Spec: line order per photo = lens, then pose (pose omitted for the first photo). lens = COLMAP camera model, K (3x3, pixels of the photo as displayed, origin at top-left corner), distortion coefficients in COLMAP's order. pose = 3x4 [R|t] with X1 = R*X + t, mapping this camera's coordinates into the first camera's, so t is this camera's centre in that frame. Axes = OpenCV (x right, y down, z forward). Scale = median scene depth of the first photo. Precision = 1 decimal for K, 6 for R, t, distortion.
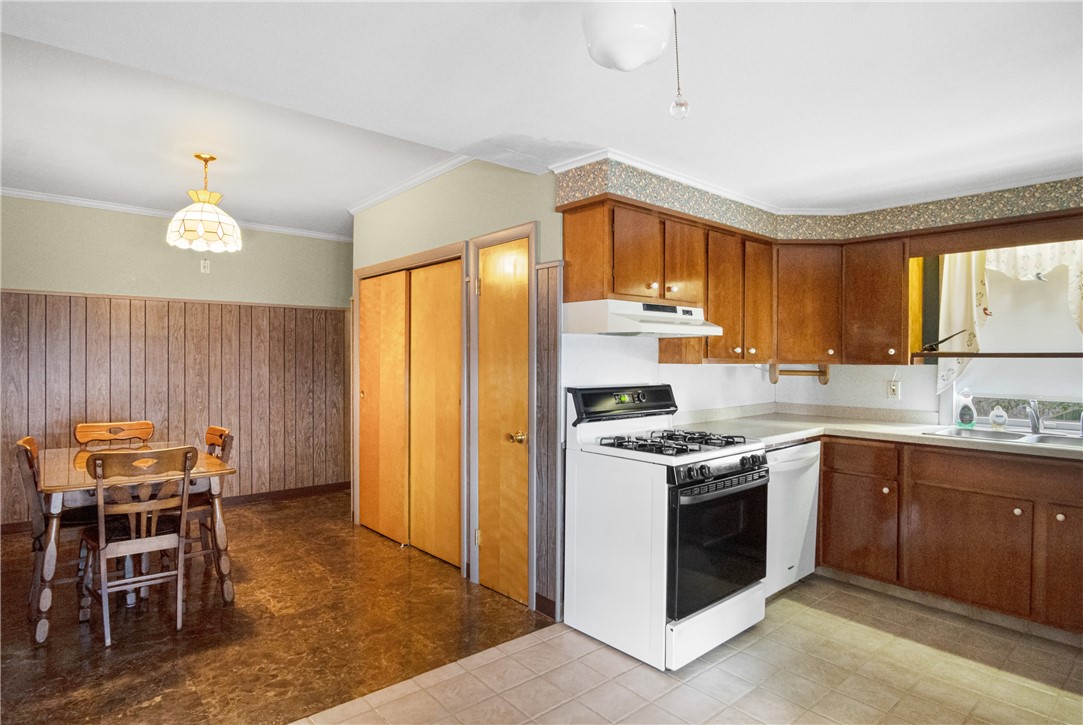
lens RADIAL K [[581.6, 0, 541.5], [0, 581.6, 362.5], [0, 0, 1]] dist [-0.000447, -0.000106]
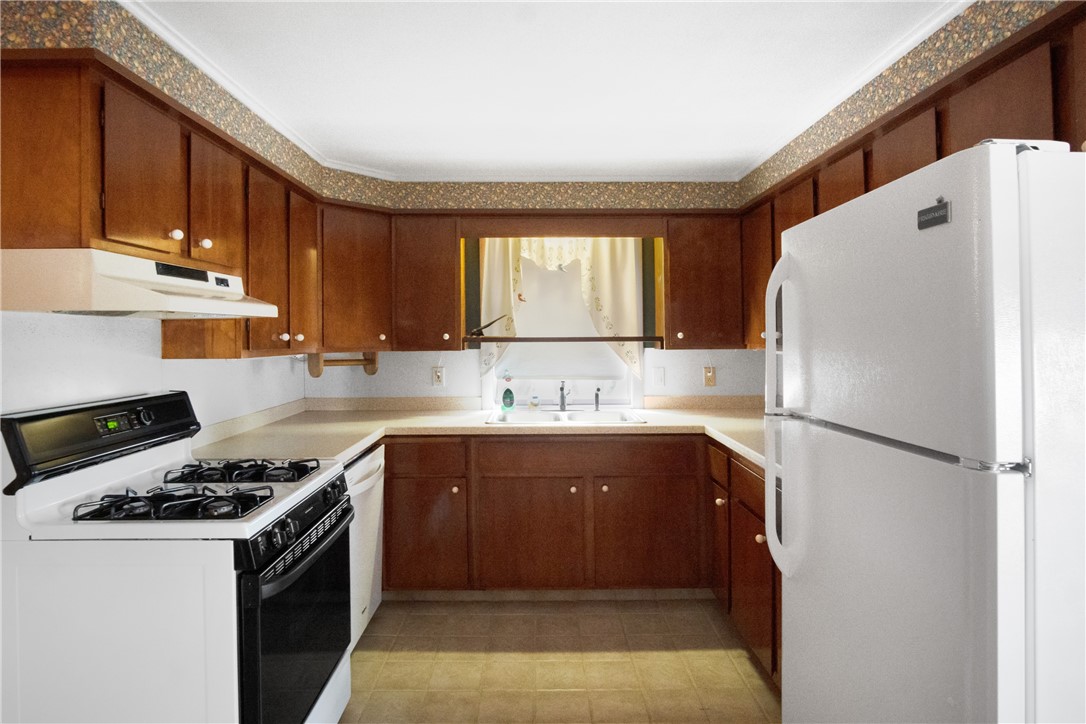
lens RADIAL K [[596.2, 0, 542.3], [0, 596.2, 336.5], [0, 0, 1]] dist [-0.027502, 0.002208]
pose [[0.643424, -0.012180, 0.765413, -0.029172], [0.018254, 0.999833, 0.000566, -0.017744], [-0.765293, 0.013608, 0.643539, 0.289803]]
